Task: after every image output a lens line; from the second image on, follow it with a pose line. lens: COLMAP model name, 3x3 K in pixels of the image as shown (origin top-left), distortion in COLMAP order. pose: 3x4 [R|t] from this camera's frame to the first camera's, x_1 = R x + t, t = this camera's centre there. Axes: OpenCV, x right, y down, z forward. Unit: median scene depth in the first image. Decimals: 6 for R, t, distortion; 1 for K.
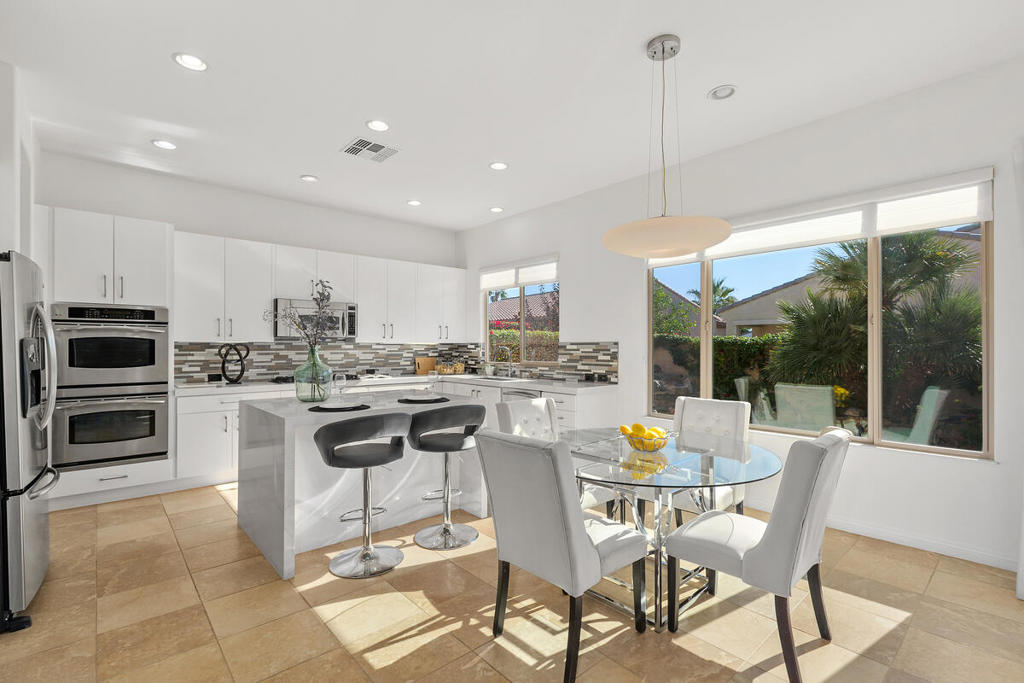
lens RADIAL K [[459.7, 0, 510.6], [0, 459.7, 345.8], [0, 0, 1]] dist [0.001519, 0.000195]
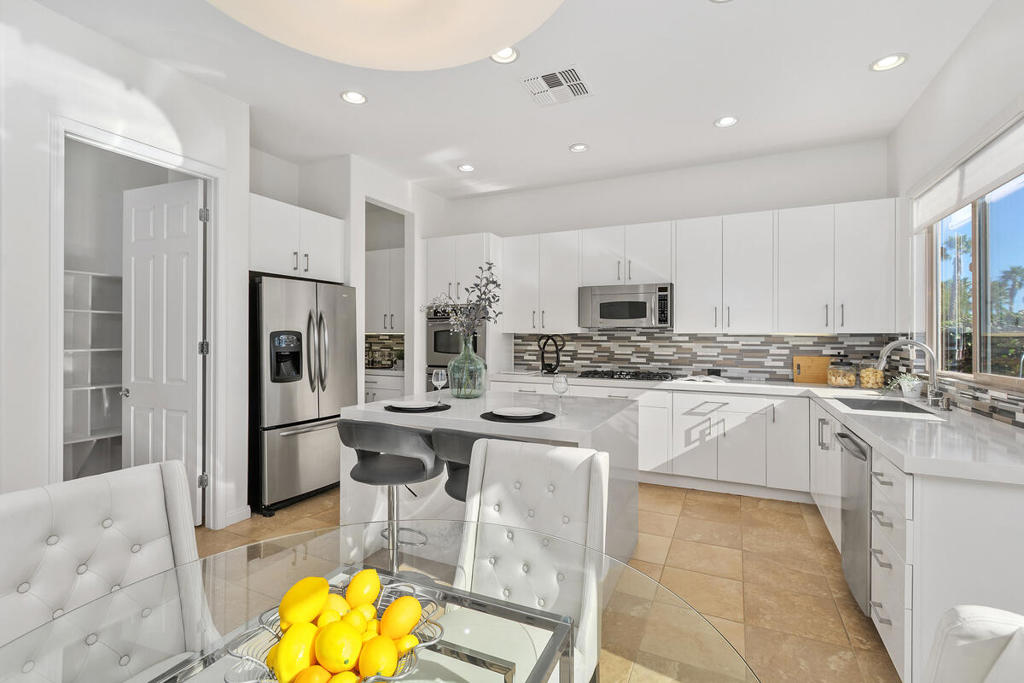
lens RADIAL K [[469.6, 0, 508.8], [0, 469.6, 338.6], [0, 0, 1]] dist [0.000125, 0.000135]
pose [[0.378324, 0.002156, -0.925671, 0.309494], [-0.005333, 0.999986, 0.000149, 0.003878], [0.925658, 0.004880, 0.378330, 0.470901]]
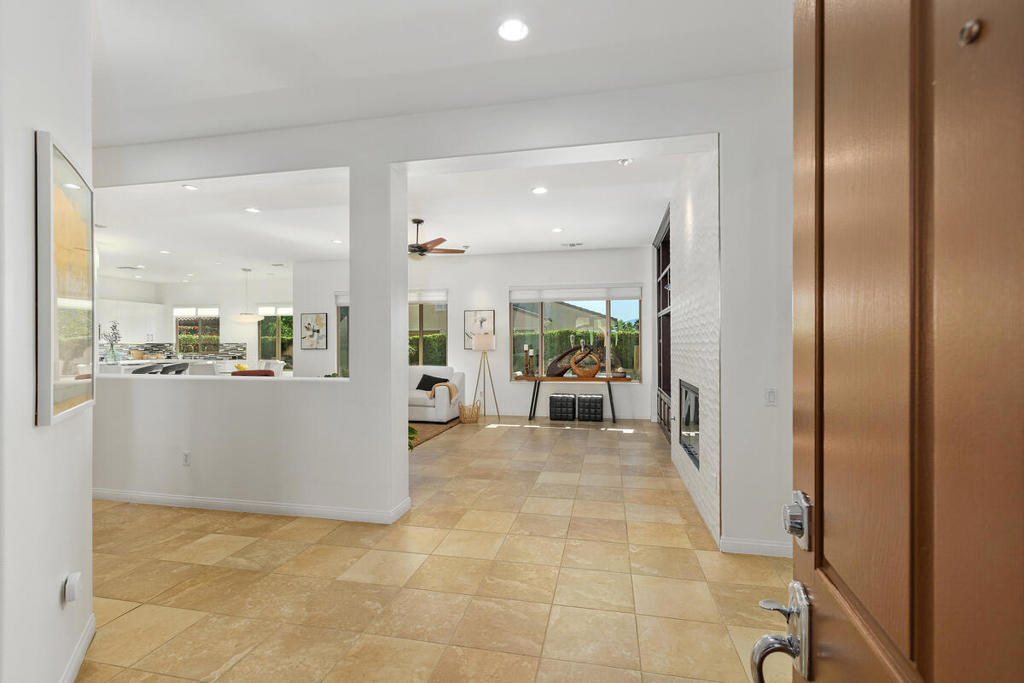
lens RADIAL K [[459.7, 0, 510.6], [0, 459.7, 345.8], [0, 0, 1]] dist [0.001519, 0.000195]
pose [[0.800833, -0.005668, 0.598861, -0.110841], [0.001047, 0.999967, 0.008064, -0.011191], [-0.598887, -0.005831, 0.800812, -1.755831]]
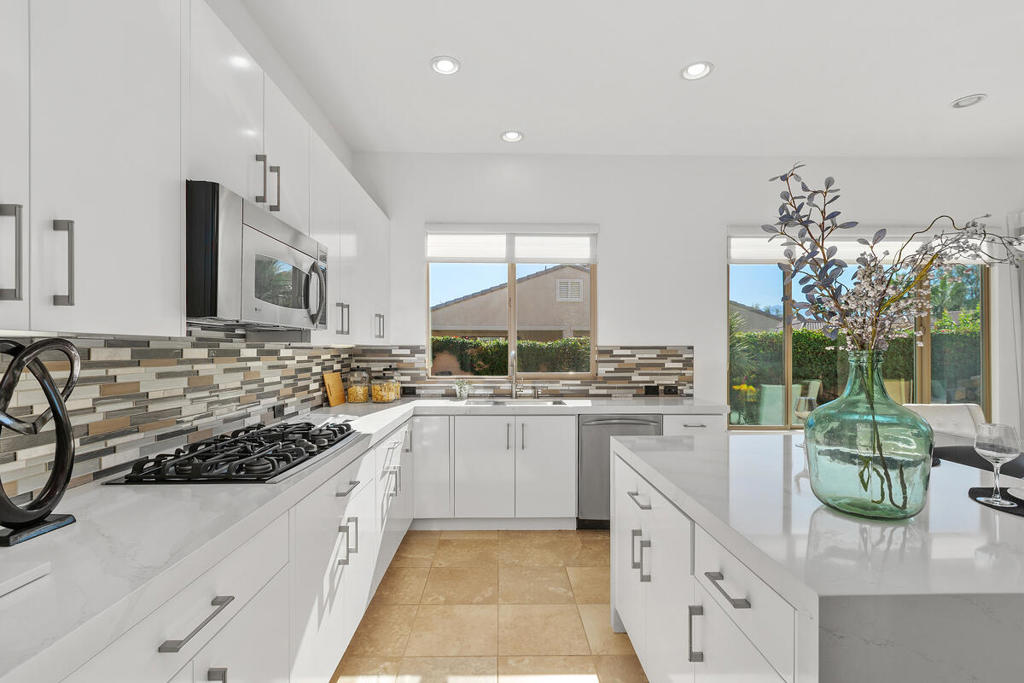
lens RADIAL K [[478.2, 0, 512.0], [0, 478.2, 341.5], [0, 0, 1]] dist [0.053171, 0.000186]
pose [[0.641888, 0.014379, 0.766663, -0.586571], [-0.000393, 0.999830, -0.018423, -0.000164], [-0.766798, 0.011525, 0.641785, 0.621084]]
